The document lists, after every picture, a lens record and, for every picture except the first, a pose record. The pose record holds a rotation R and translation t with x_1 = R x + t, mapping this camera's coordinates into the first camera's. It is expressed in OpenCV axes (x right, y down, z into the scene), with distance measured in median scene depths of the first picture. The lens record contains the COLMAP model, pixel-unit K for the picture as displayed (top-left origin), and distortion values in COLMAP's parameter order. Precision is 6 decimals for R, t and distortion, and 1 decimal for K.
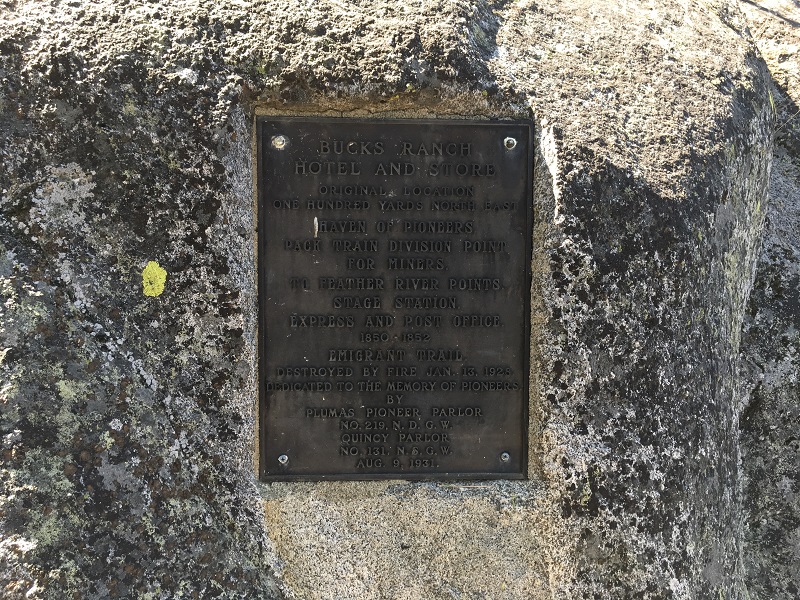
lens RADIAL K [[680.7, 0, 400.3], [0, 680.7, 296.5], [0, 0, 1]] dist [0.041042, -0.026916]
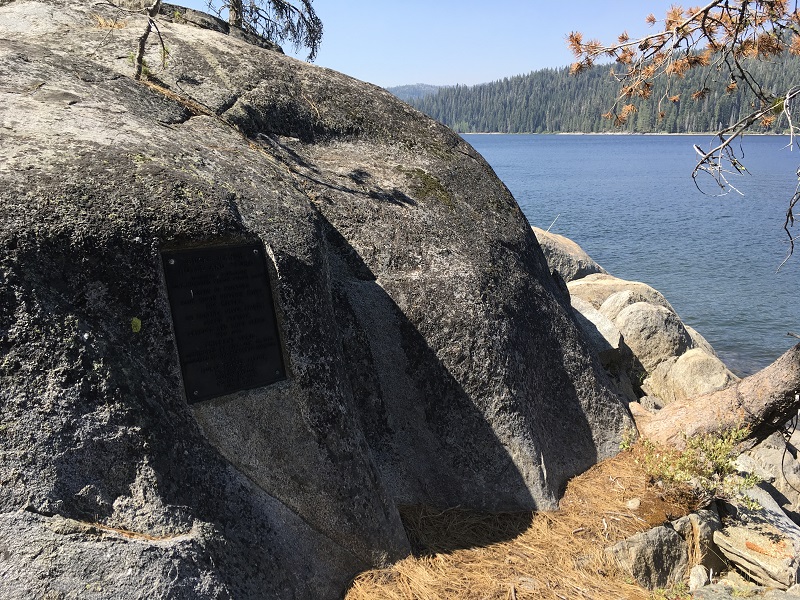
lens RADIAL K [[680.7, 0, 399.7], [0, 680.7, 300.2], [0, 0, 1]] dist [0.041042, -0.026916]
pose [[0.764509, -0.152361, 0.626349, -1.087071], [0.217068, 0.975766, -0.027591, 0.148247], [-0.606966, 0.157054, 0.779055, -1.344538]]
